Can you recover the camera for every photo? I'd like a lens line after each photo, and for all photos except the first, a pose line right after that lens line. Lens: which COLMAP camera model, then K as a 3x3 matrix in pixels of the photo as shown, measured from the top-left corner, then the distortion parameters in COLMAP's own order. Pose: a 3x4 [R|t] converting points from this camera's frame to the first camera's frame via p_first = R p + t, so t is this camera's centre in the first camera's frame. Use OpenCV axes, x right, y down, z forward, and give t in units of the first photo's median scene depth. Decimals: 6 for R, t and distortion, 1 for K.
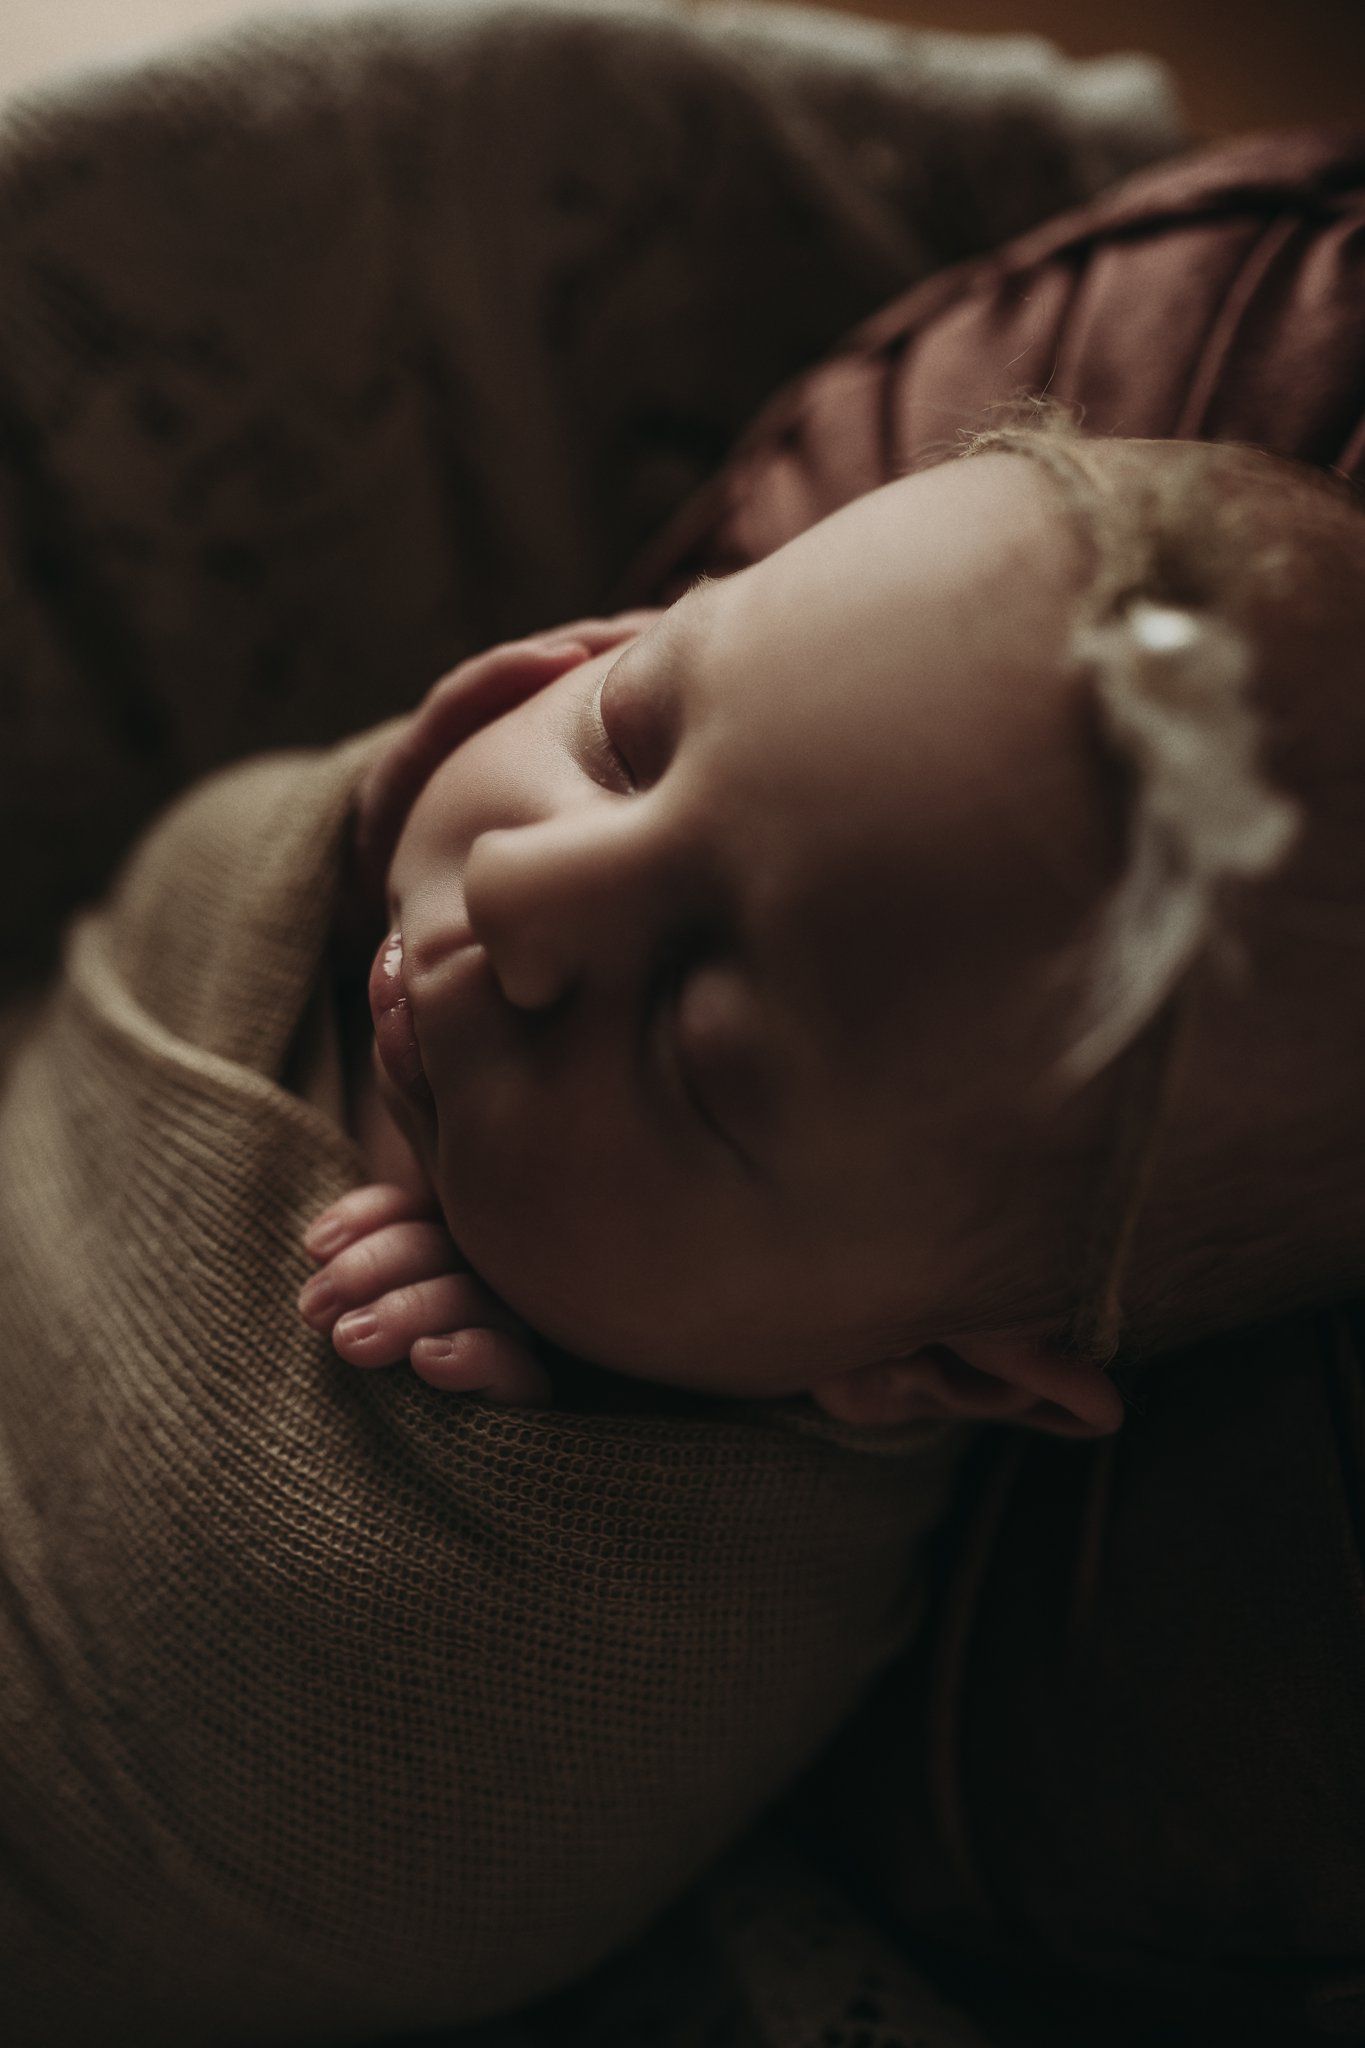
lens RADIAL K [[1952.7, 0, 682.5], [0, 1952.7, 1024.0], [0, 0, 1]] dist [-0.003001, 0.005132]
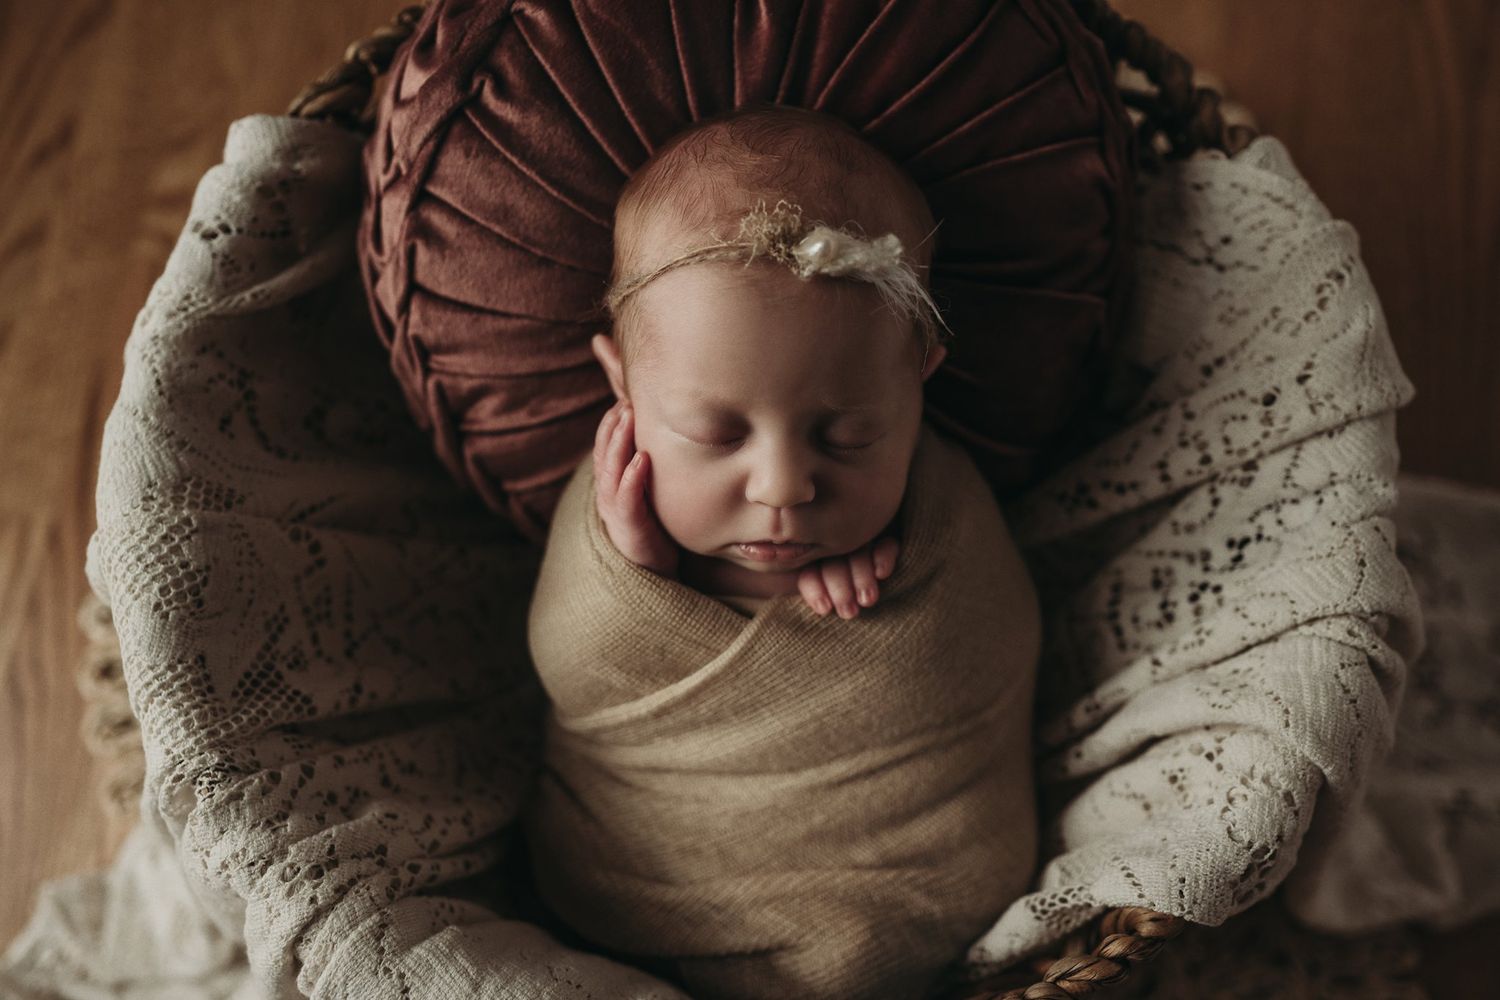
lens RADIAL K [[1412.5, 0, 730.8], [0, 1412.5, 502.0], [0, 0, 1]] dist [-0.002897, -0.004516]
pose [[0.203999, -0.962378, 0.179479, -0.430842], [0.862696, 0.263383, 0.431724, -0.896631], [-0.462753, 0.066764, 0.883969, -0.670535]]
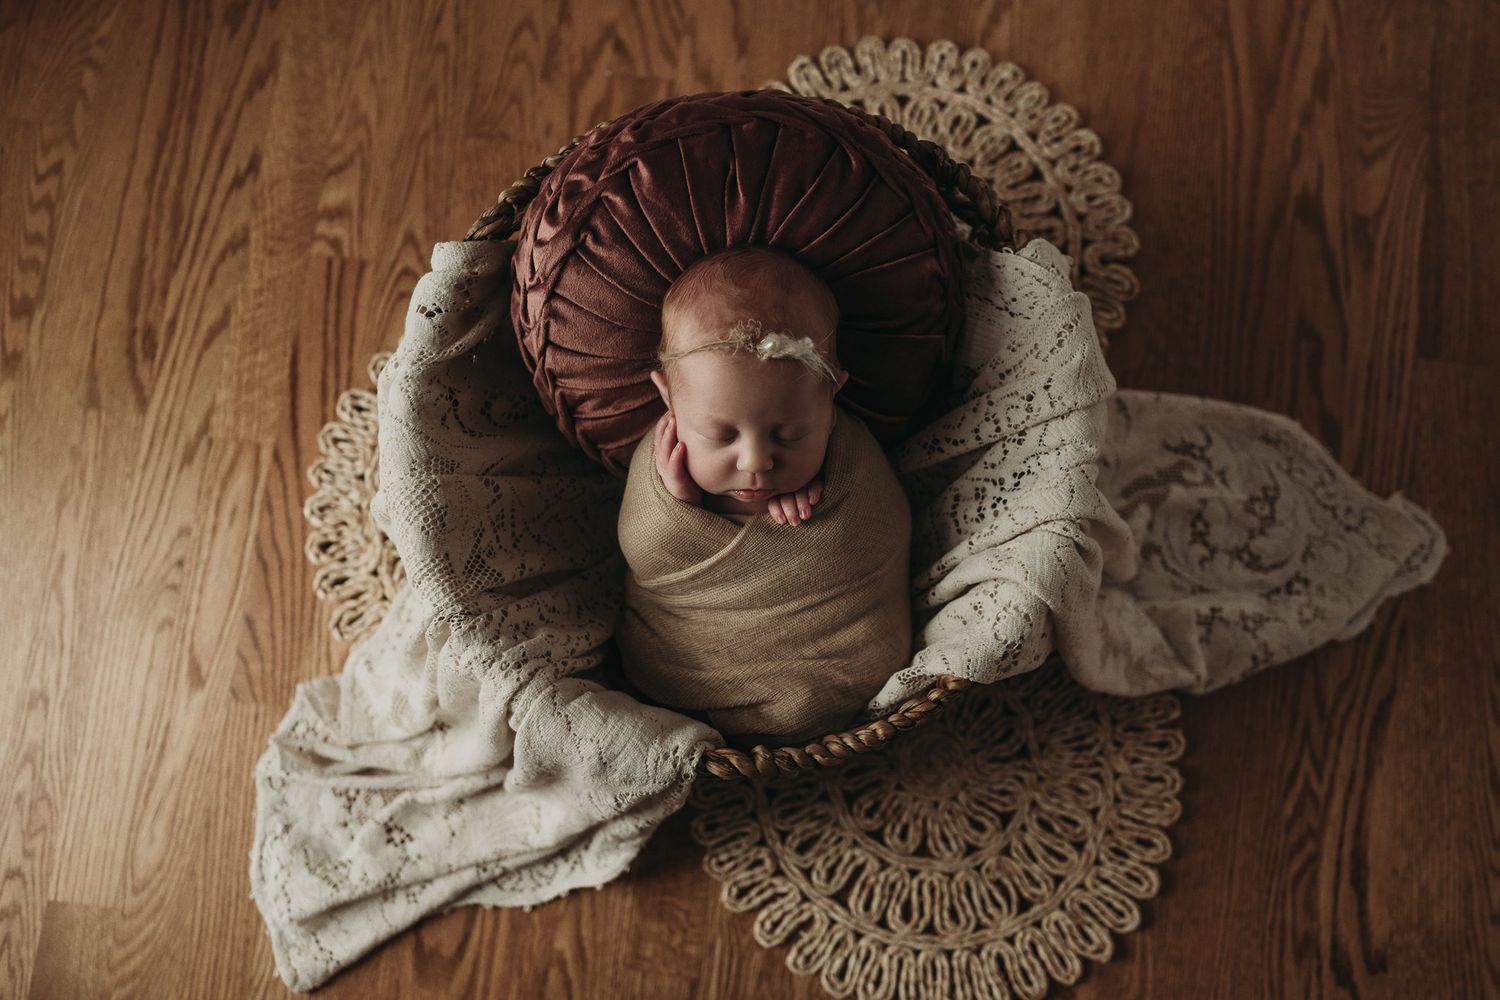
lens RADIAL K [[1430.2, 0, 717.4], [0, 1430.2, 500.8], [0, 0, 1]] dist [-0.003001, 0.005132]
pose [[0.183309, -0.981740, 0.050845, -0.359896], [0.877634, 0.186734, 0.441462, -1.674055], [-0.442895, -0.036300, 0.895838, -2.200829]]
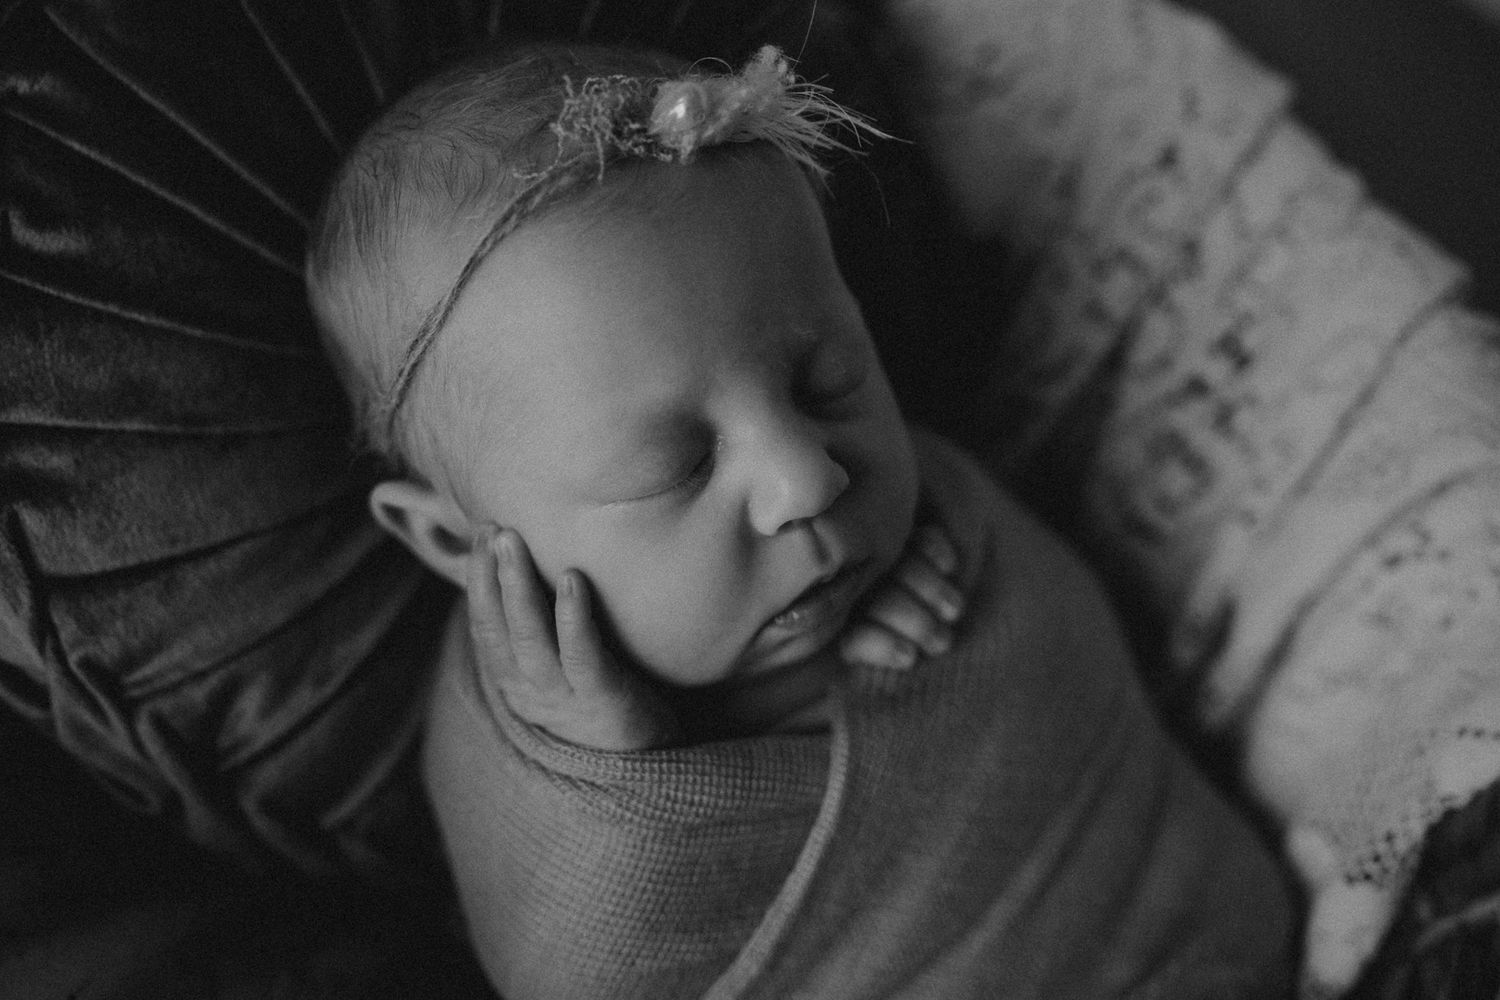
lens RADIAL K [[1412.5, 0, 730.8], [0, 1412.5, 502.0], [0, 0, 1]] dist [-0.002897, -0.004516]
pose [[-0.403996, -0.845157, 0.349995, -0.460244], [0.727858, -0.065241, 0.682618, -0.884132], [-0.554085, 0.530522, 0.641511, 0.214076]]
